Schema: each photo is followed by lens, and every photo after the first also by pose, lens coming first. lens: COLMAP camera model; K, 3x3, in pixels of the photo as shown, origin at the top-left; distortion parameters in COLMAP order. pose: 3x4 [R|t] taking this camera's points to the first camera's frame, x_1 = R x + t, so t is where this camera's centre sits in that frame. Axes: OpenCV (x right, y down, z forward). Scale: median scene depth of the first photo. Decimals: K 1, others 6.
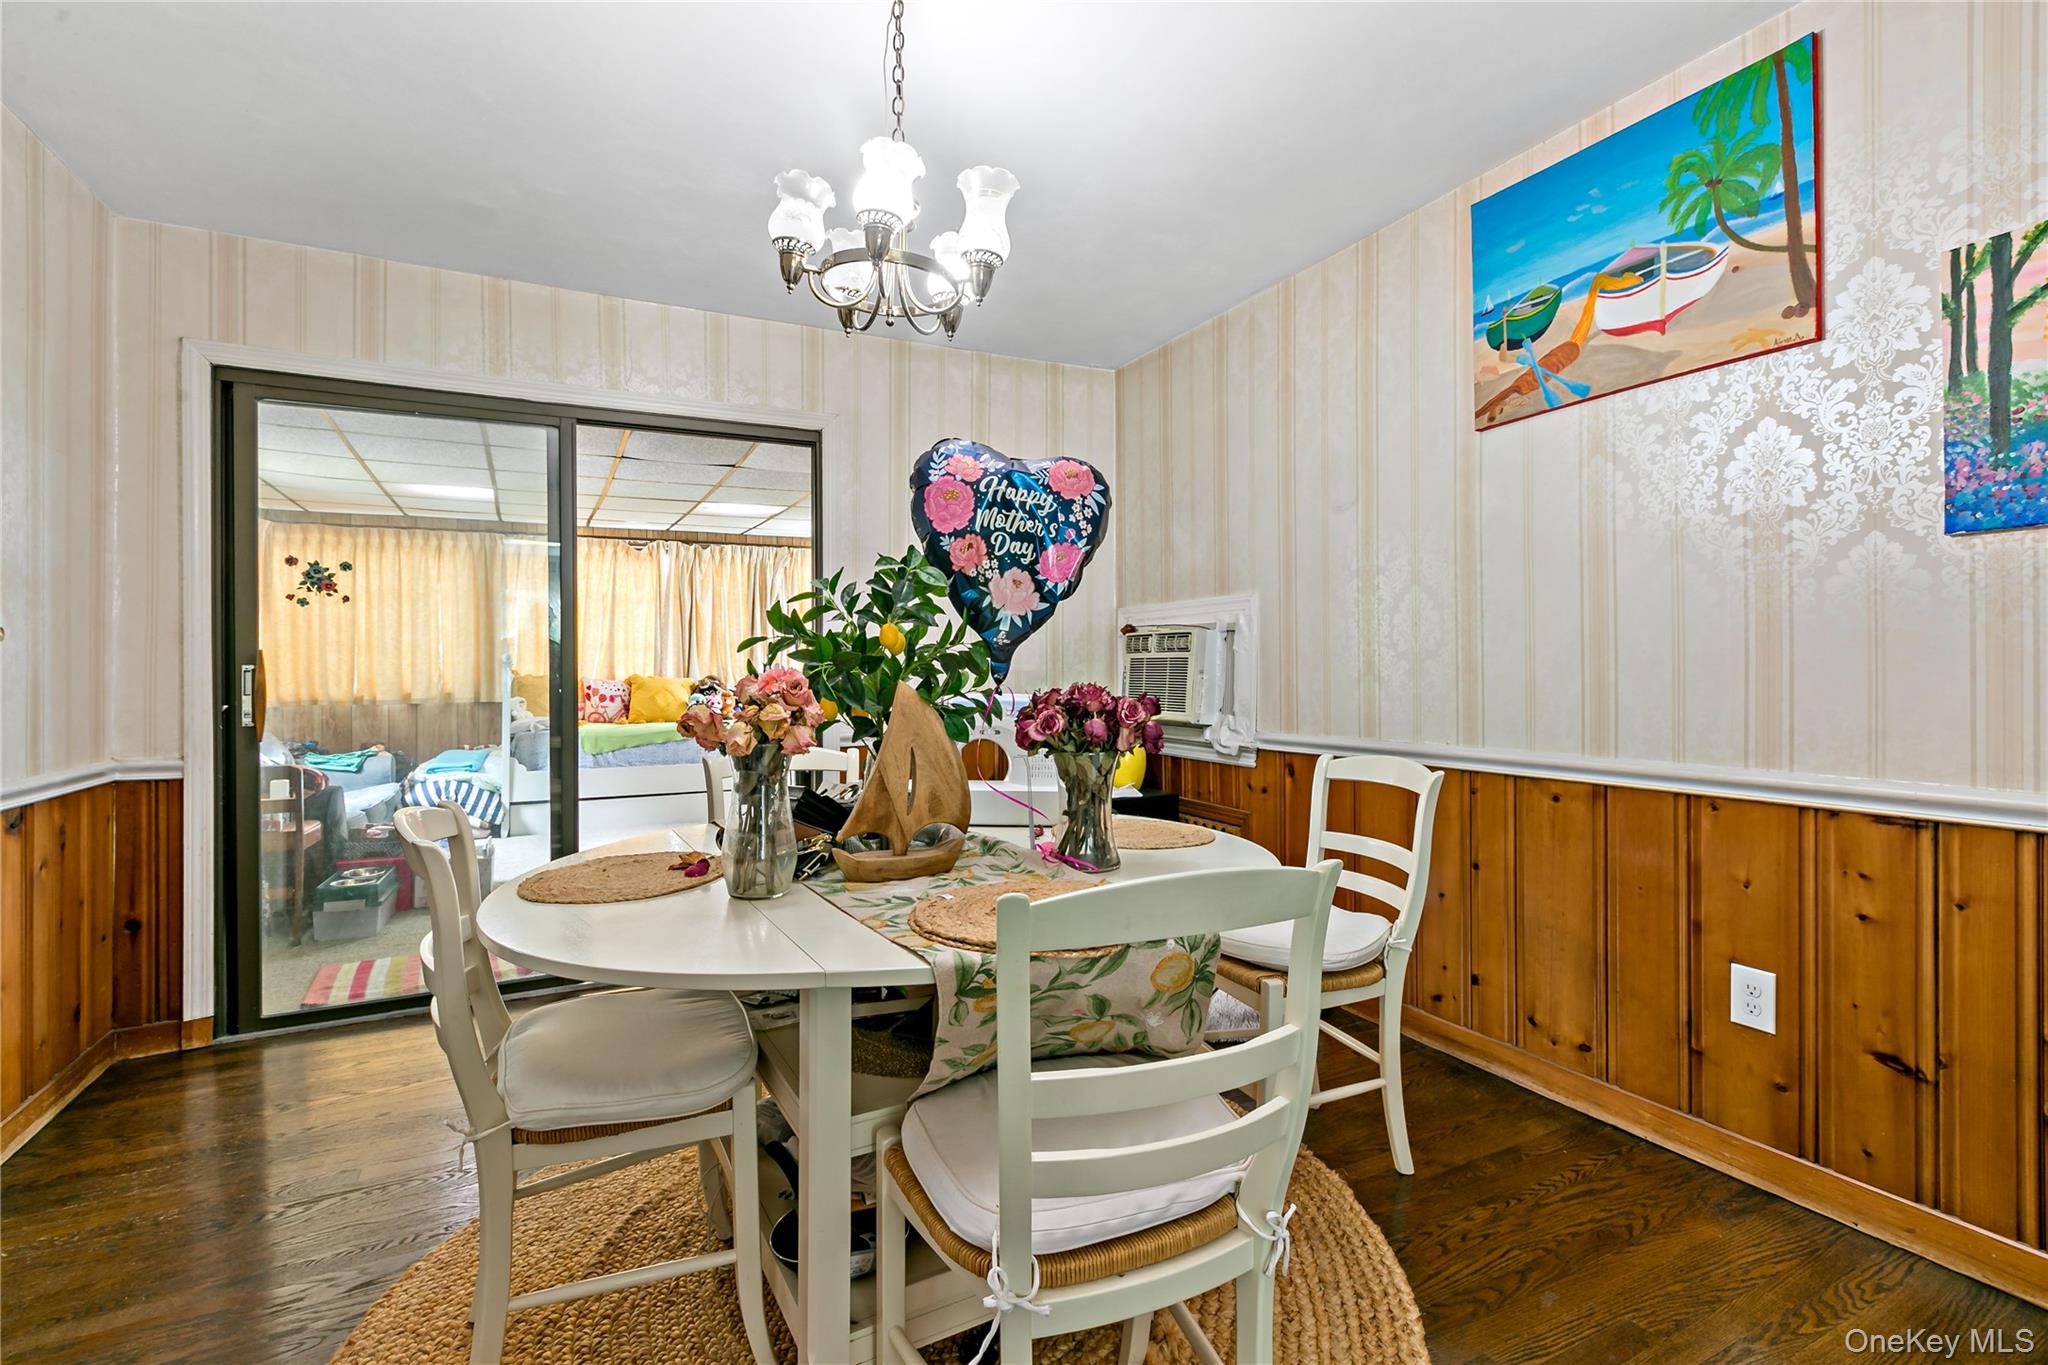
lens RADIAL K [[935.7, 0, 1024.2], [0, 935.7, 664.9], [0, 0, 1]] dist [0.003472, -0.002257]
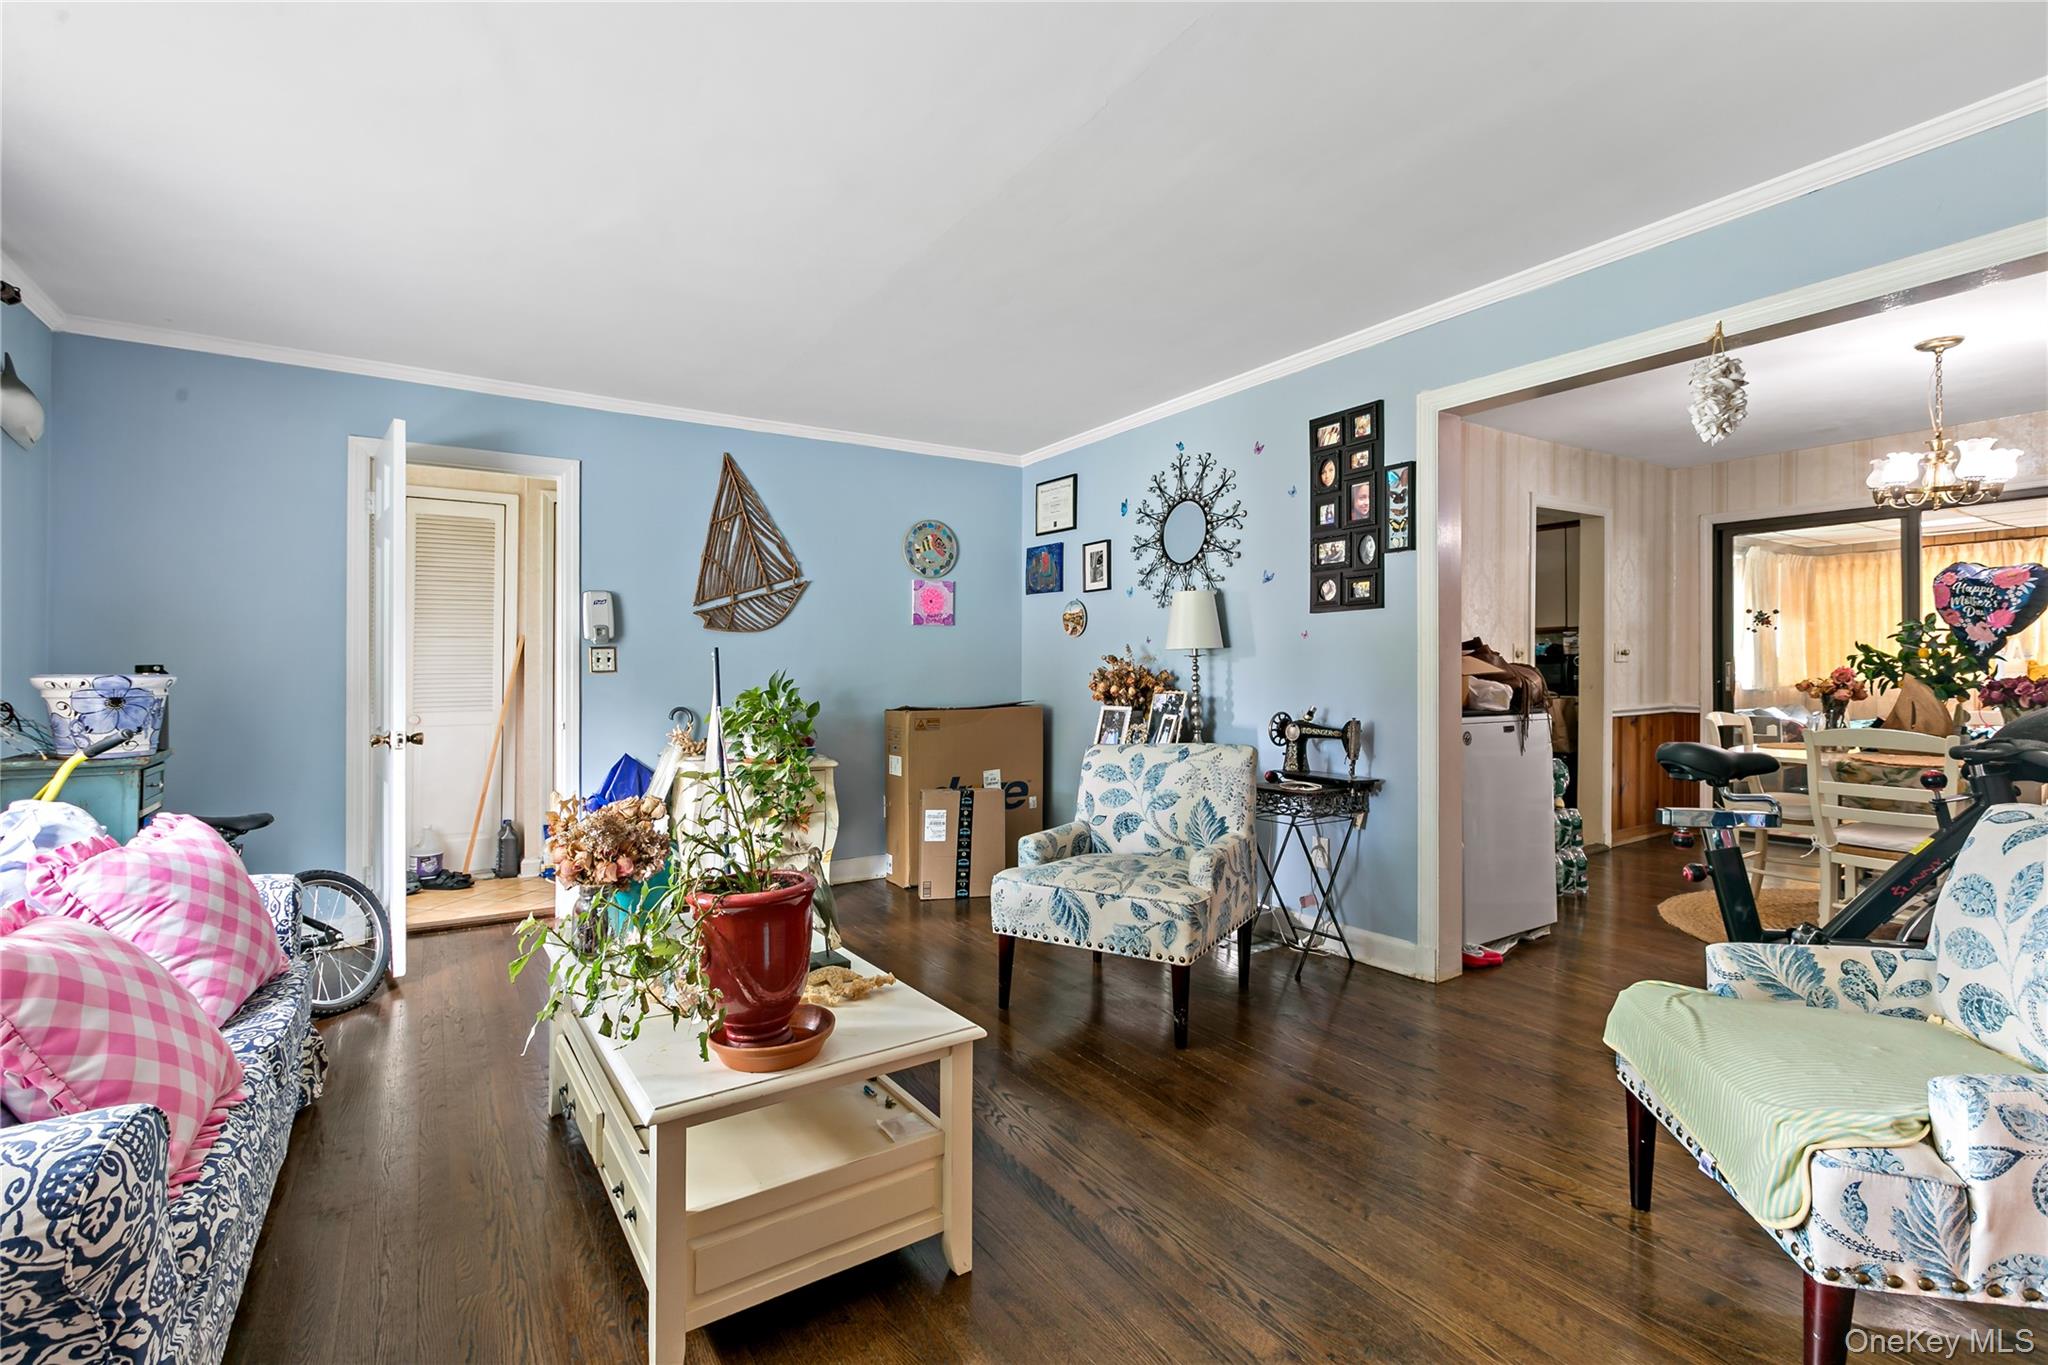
lens RADIAL K [[935.7, 0, 1006.2], [0, 935.7, 672.9], [0, 0, 1]] dist [0.003472, -0.002257]
pose [[0.109684, 0.011699, -0.993898, 0.441585], [0.011429, 0.999850, 0.013030, -0.008967], [0.993901, -0.012788, 0.109534, -0.343827]]
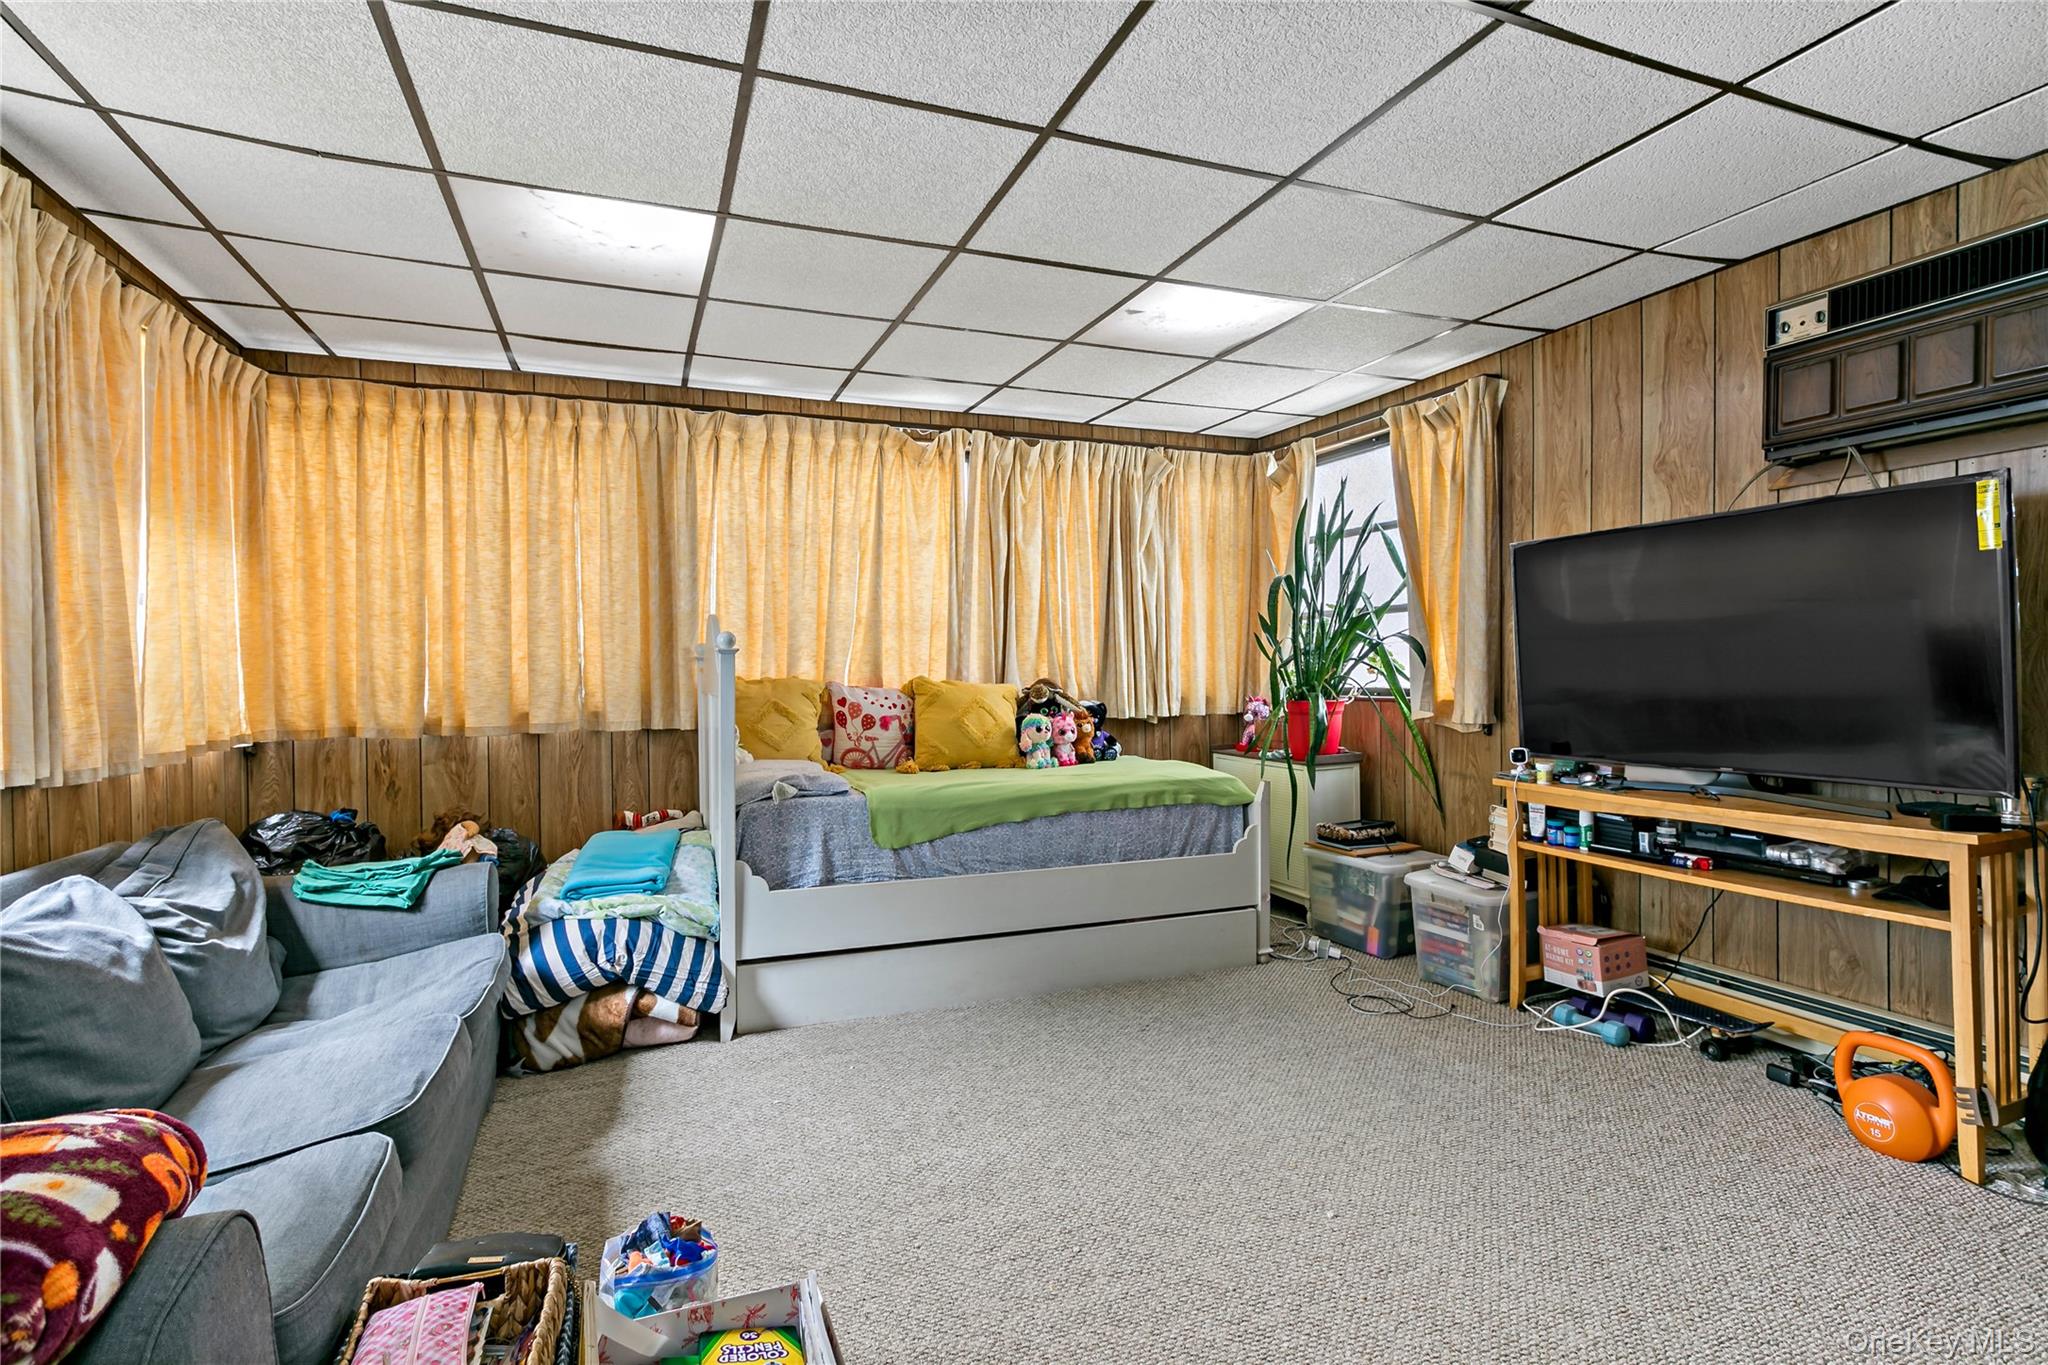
lens RADIAL K [[967.6, 0, 1018.3], [0, 967.6, 687.0], [0, 0, 1]] dist [-0.002021, 0.000188]
pose [[0.994134, 0.002159, -0.108135, -0.332165], [0.000230, 0.999756, 0.022073, 0.003938], [0.108156, -0.021968, 0.993891, 0.505080]]
